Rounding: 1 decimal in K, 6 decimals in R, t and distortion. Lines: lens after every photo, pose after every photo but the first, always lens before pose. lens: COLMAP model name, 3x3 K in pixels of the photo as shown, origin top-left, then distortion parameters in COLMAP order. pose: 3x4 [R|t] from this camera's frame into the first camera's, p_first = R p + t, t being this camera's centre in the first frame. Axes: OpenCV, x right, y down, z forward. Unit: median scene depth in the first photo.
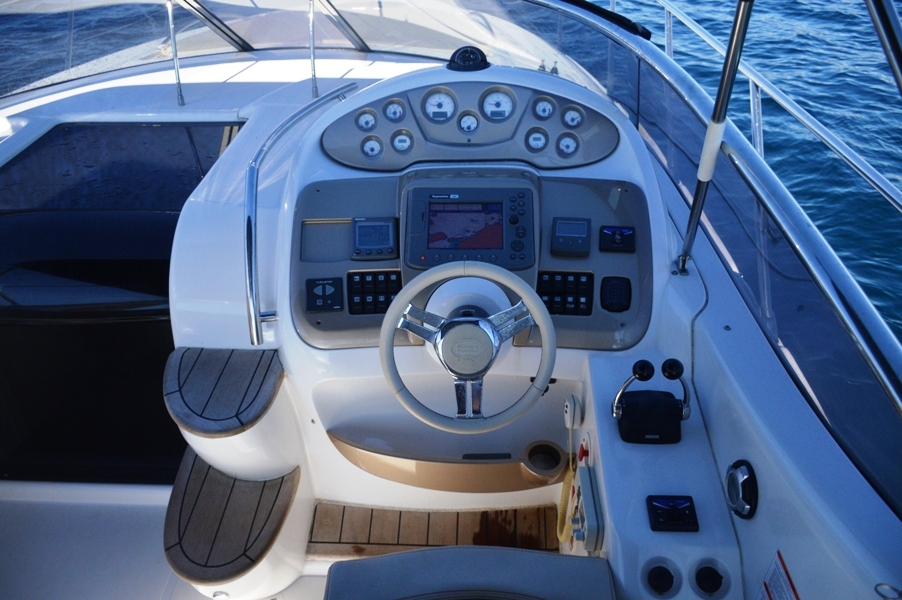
lens RADIAL K [[709.5, 0, 450.1], [0, 709.5, 300.4], [0, 0, 1]] dist [-0.005182, -0.006458]
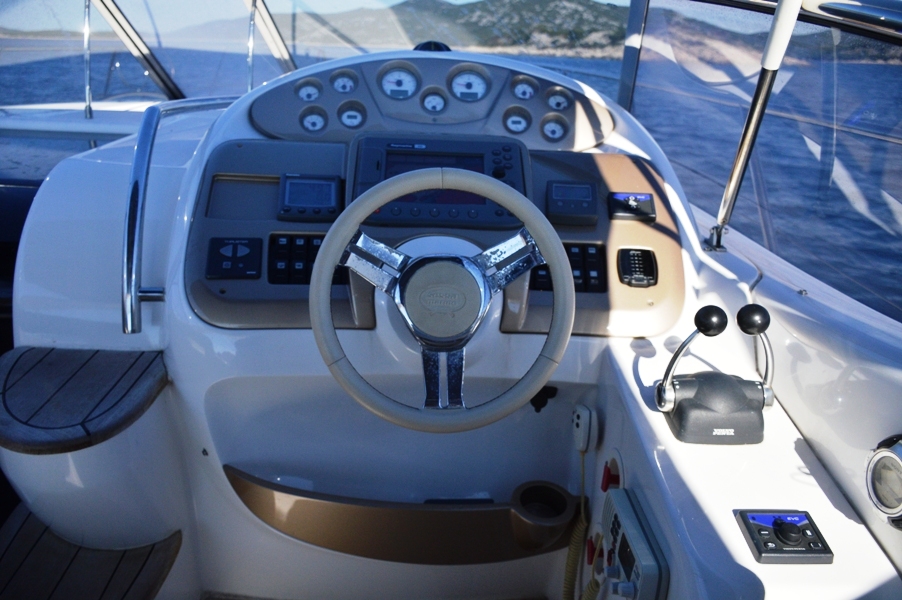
lens RADIAL K [[709.5, 0, 449.0], [0, 709.5, 297.6], [0, 0, 1]] dist [-0.005182, -0.006458]
pose [[0.996059, 0.029824, 0.083531, -0.021002], [-0.010551, 0.974928, -0.222270, 0.175301], [-0.088066, 0.220512, 0.971400, 0.285075]]
